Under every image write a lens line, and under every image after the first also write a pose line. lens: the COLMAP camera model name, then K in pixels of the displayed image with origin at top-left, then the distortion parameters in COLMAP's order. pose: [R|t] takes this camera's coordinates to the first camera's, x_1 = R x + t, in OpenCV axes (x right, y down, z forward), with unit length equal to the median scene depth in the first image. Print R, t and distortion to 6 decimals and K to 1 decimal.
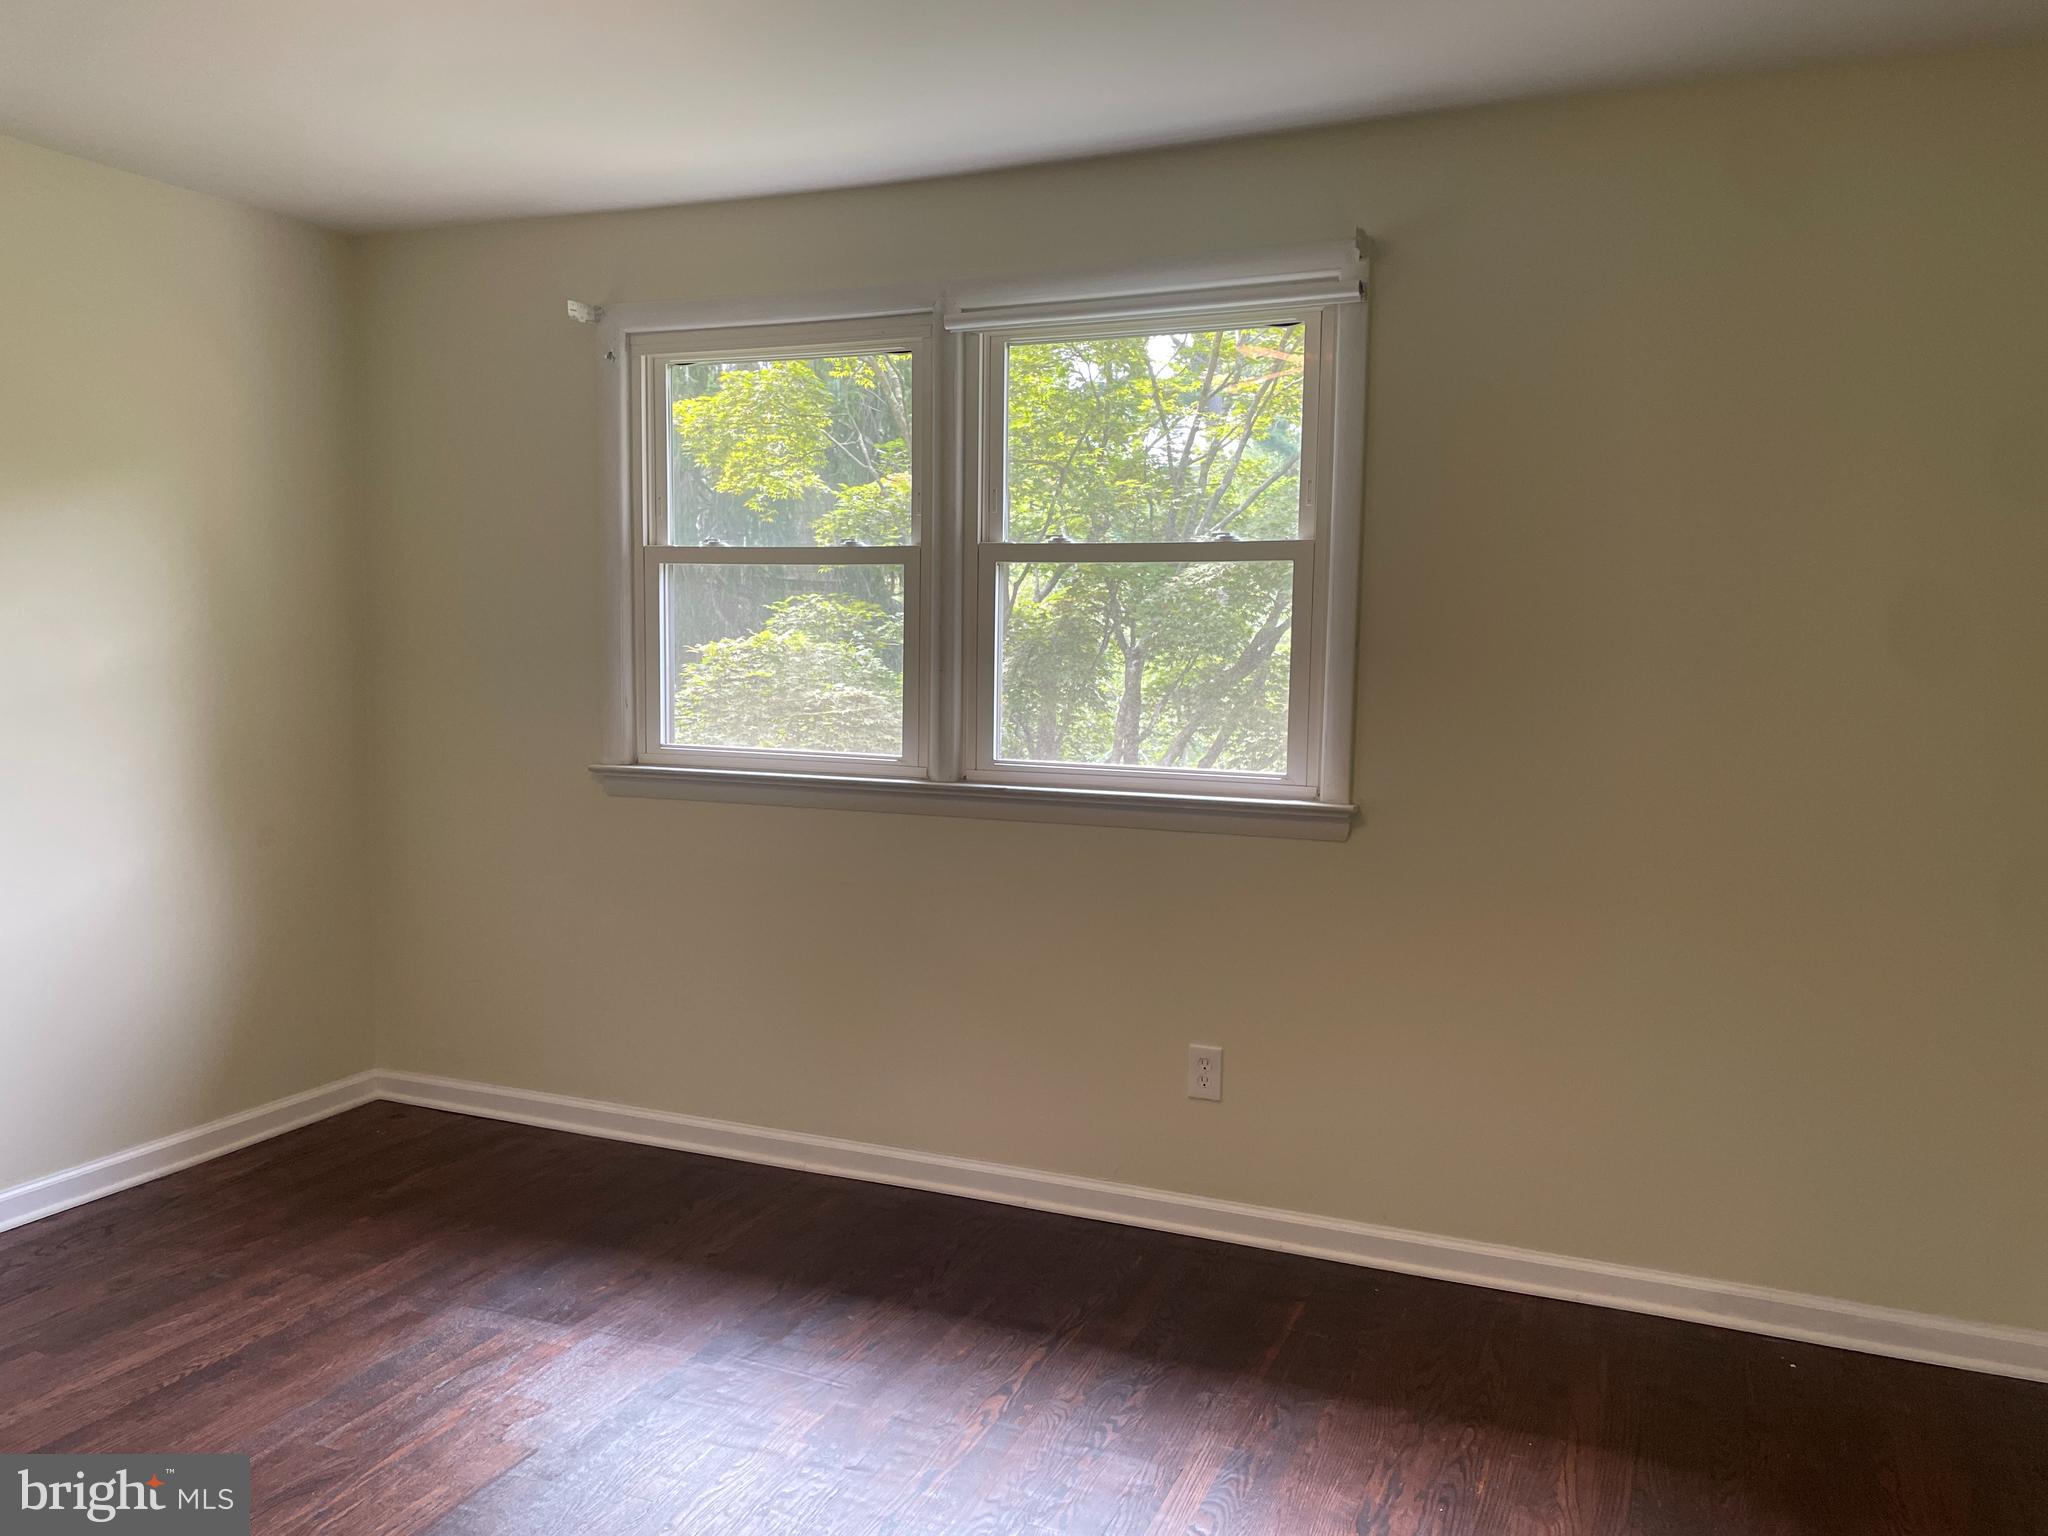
lens RADIAL K [[1520.8, 0, 1031.6], [0, 1520.8, 768.9], [0, 0, 1]] dist [0.093281, -0.114470]
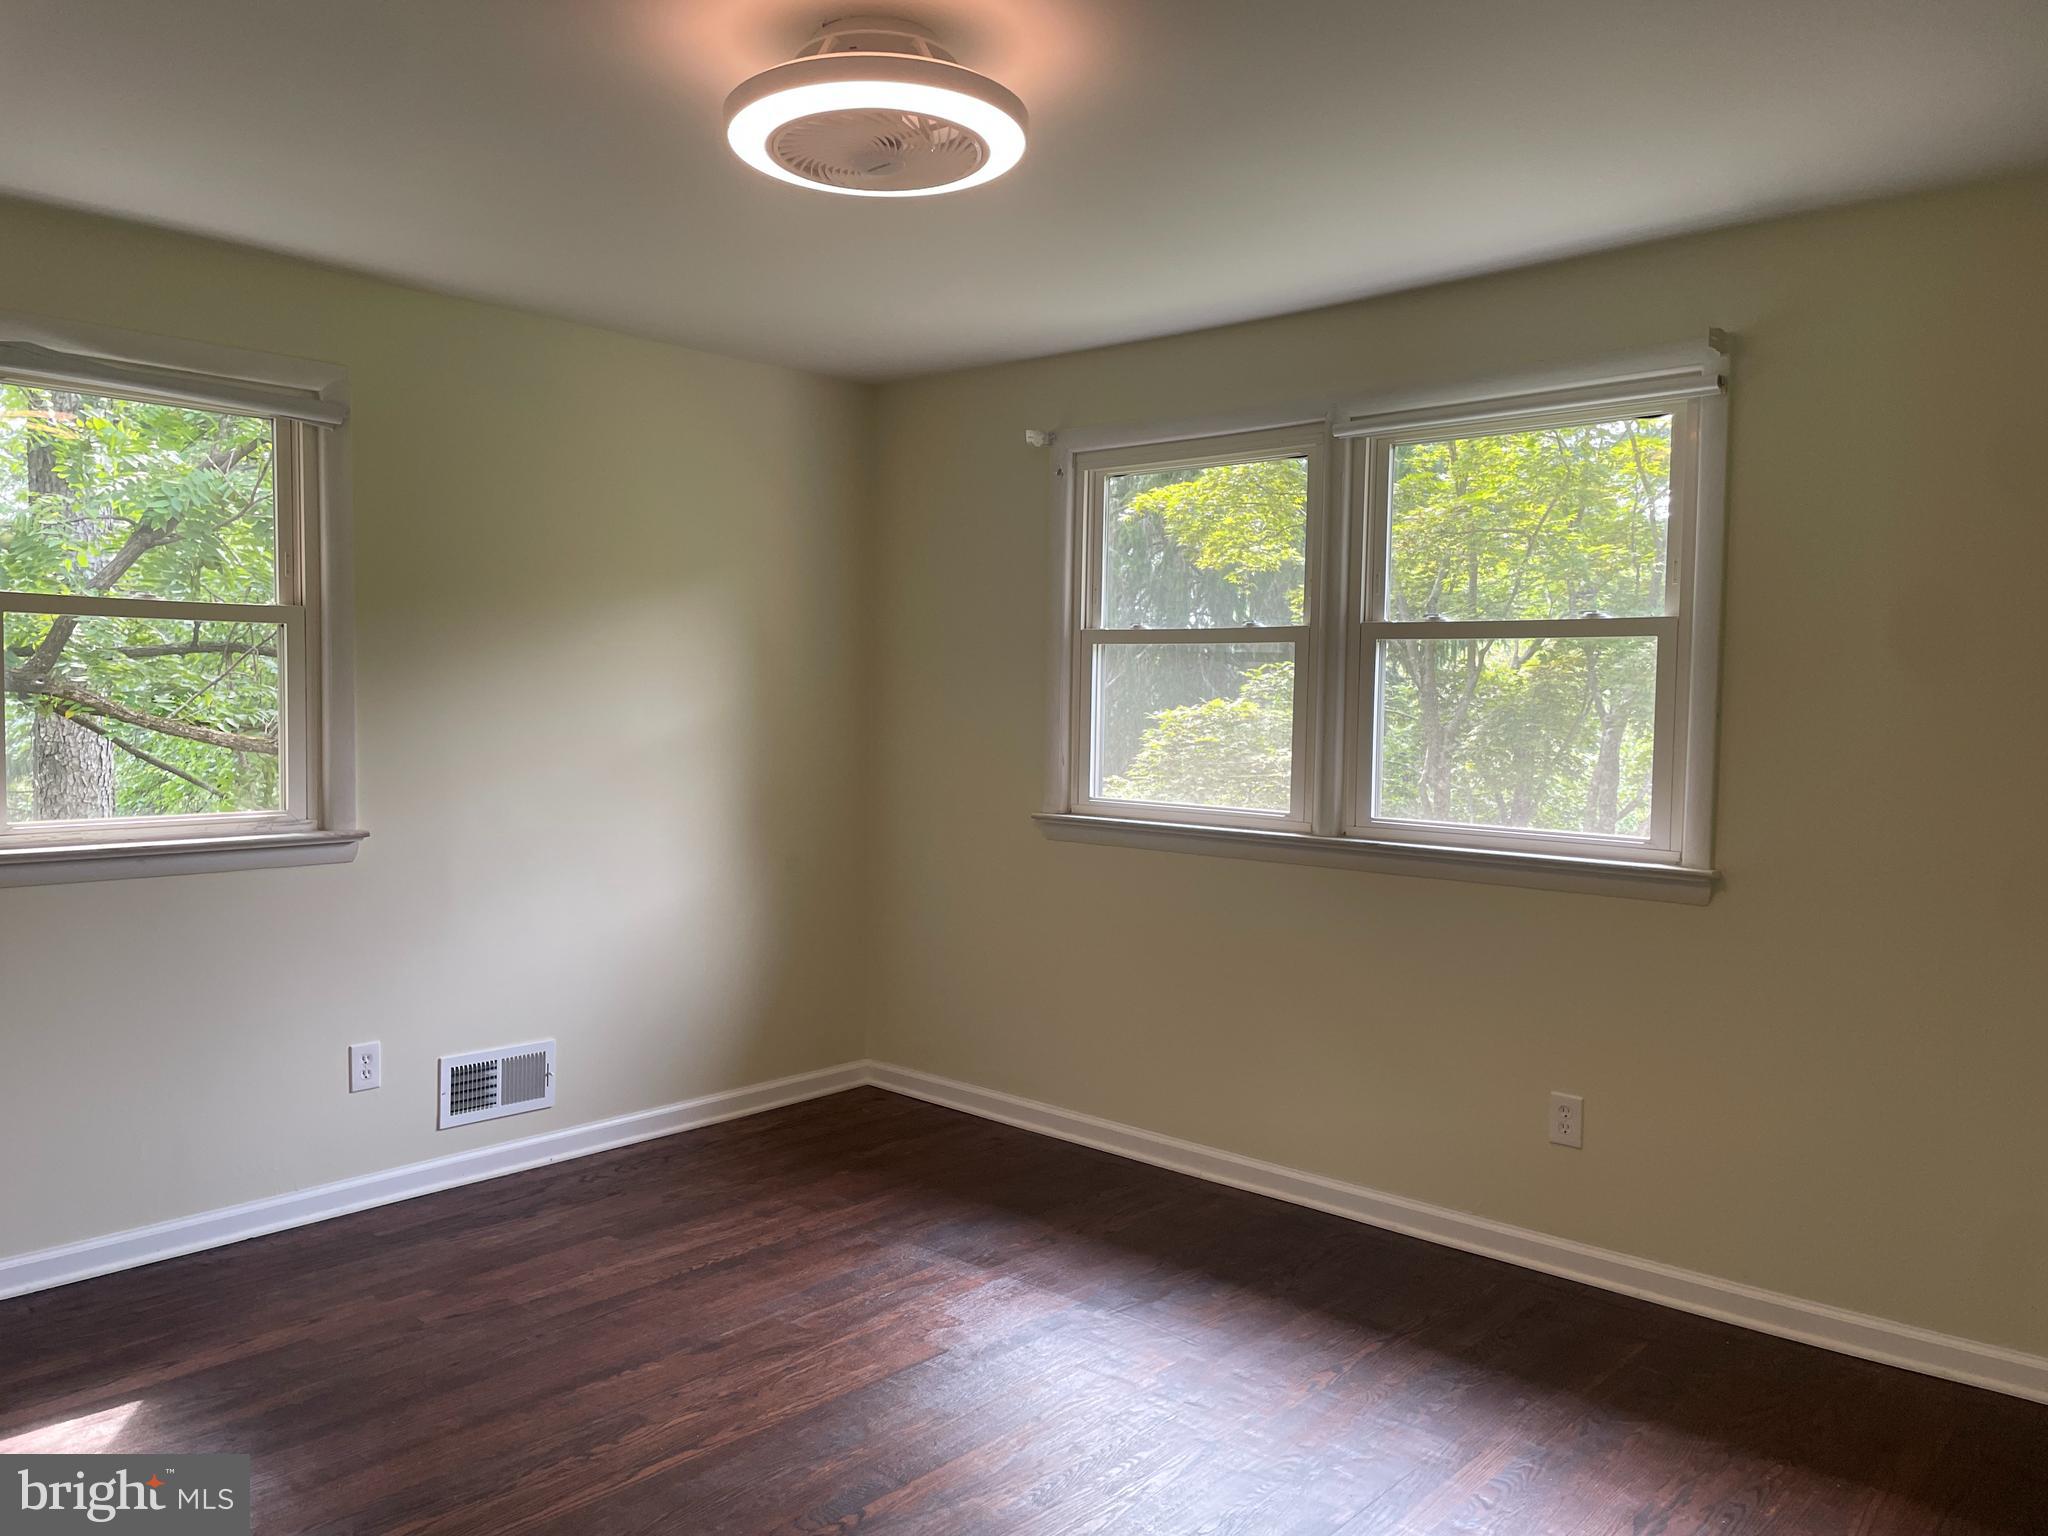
lens RADIAL K [[1520.8, 0, 1031.6], [0, 1520.8, 768.9], [0, 0, 1]] dist [0.093281, -0.114470]
pose [[0.947126, 0.017278, -0.320395, 0.108127], [-0.030906, 0.998819, -0.037498, 0.008617], [0.319369, 0.045418, 0.946541, -0.145605]]
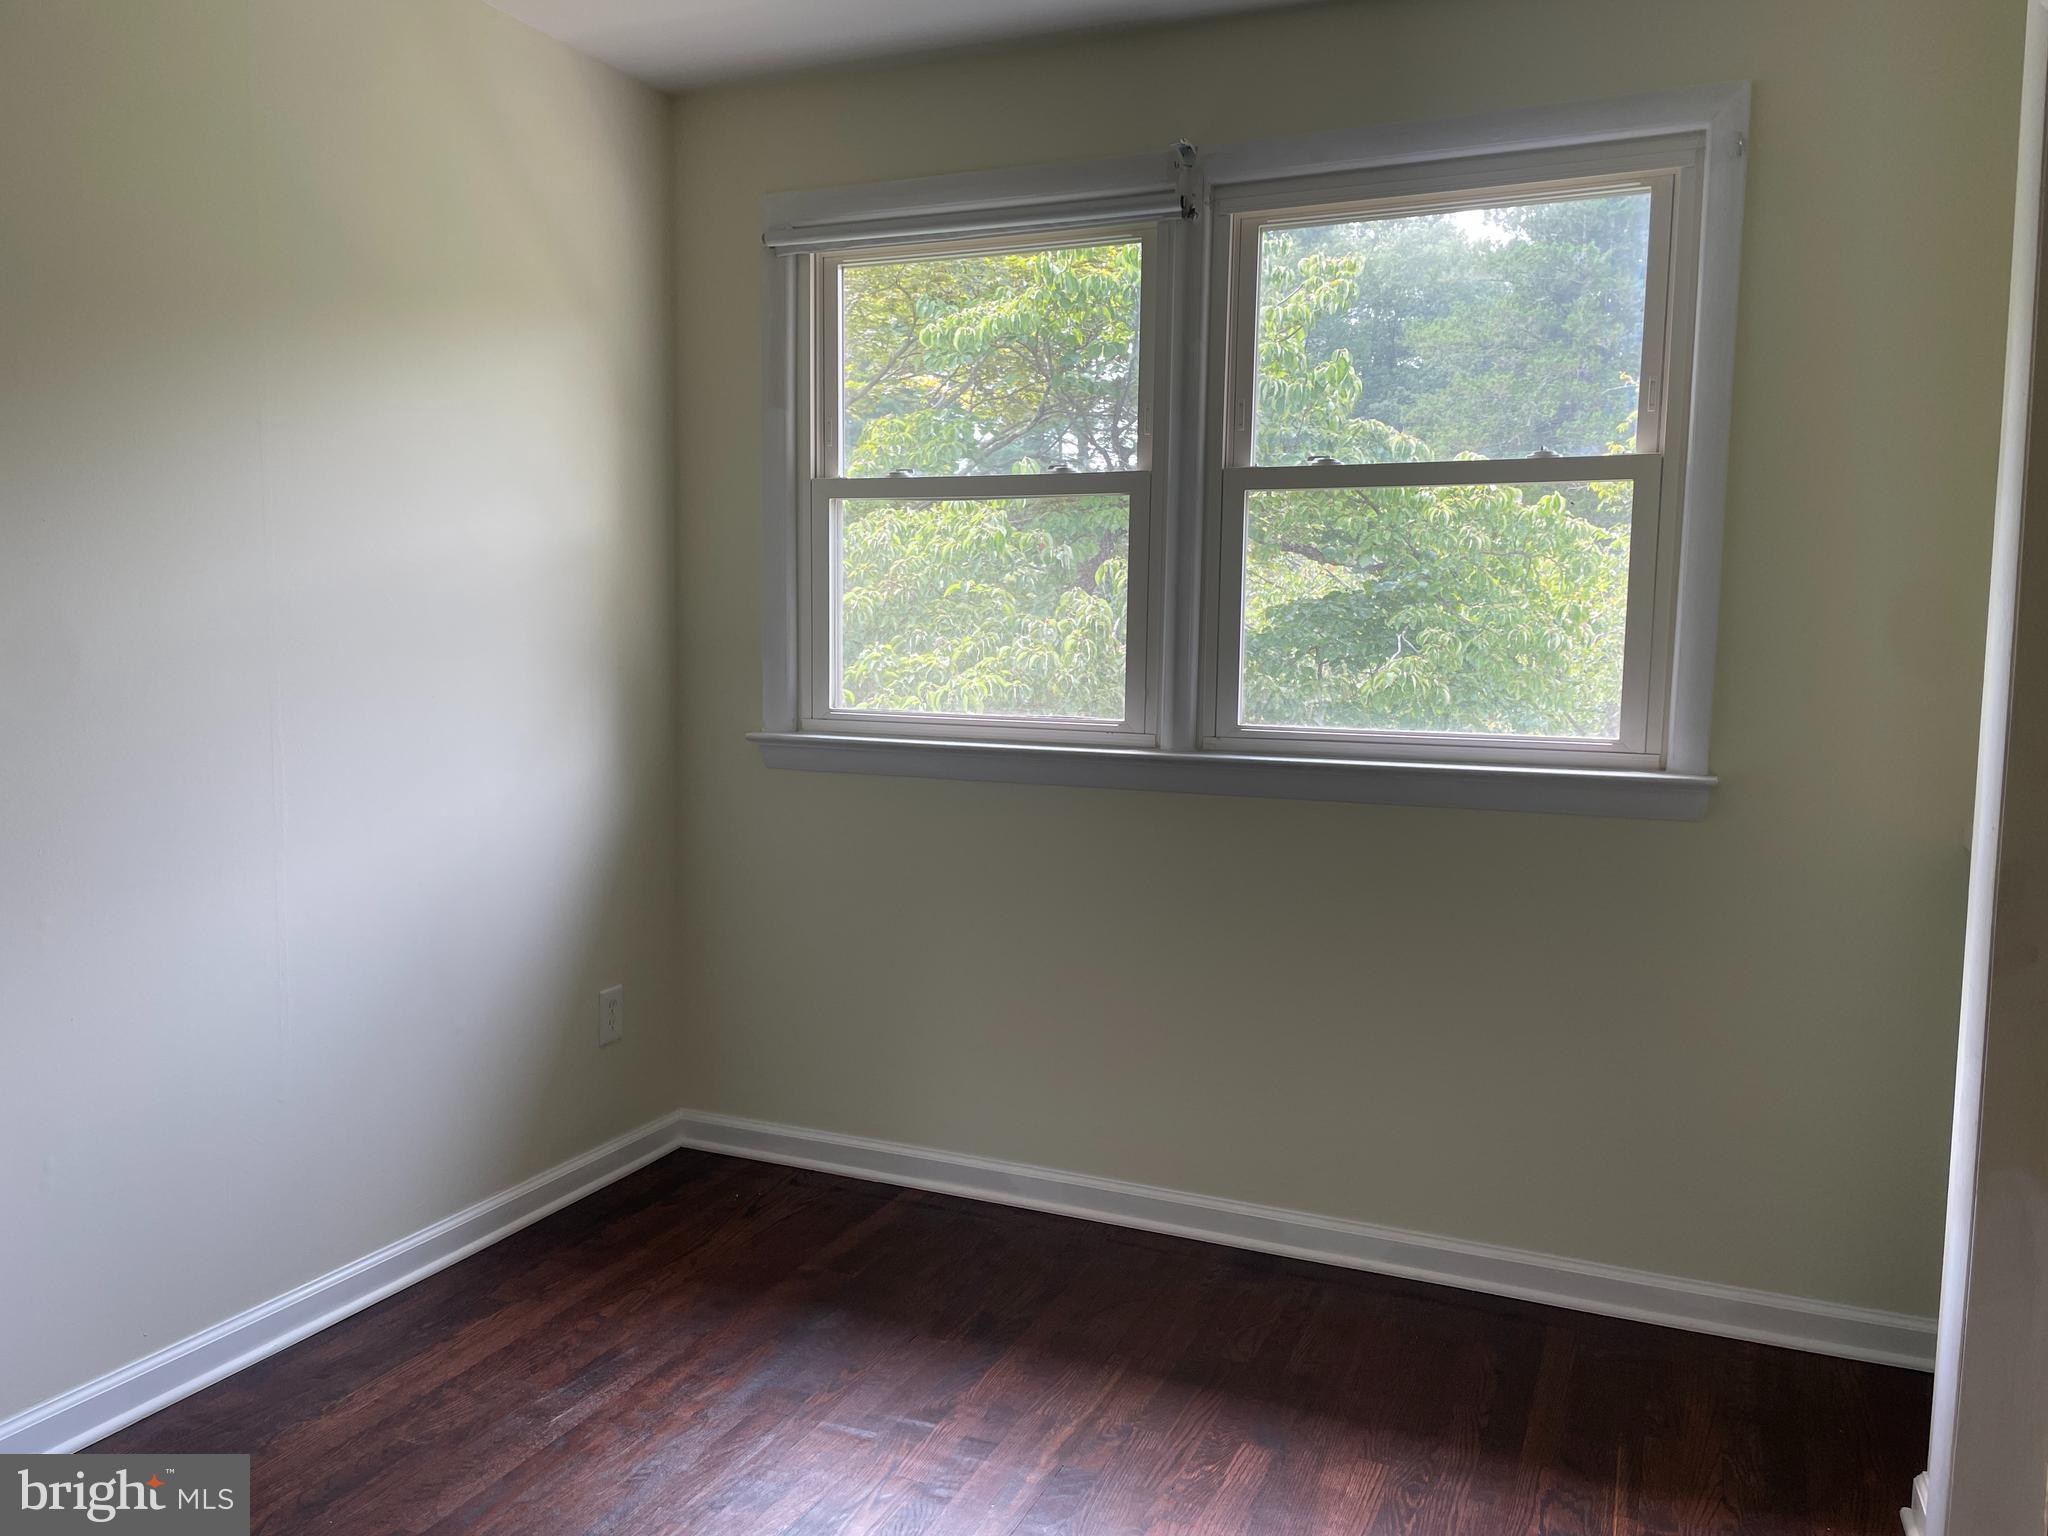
lens RADIAL K [[1667.4, 0, 944.7], [0, 1667.4, 740.4], [0, 0, 1]] dist [0.131923, -0.170859]
pose [[0.998966, -0.007708, -0.044809, -0.164375], [0.008164, 0.999917, 0.010004, -0.008574], [0.044729, -0.010359, 0.998945, 0.071749]]
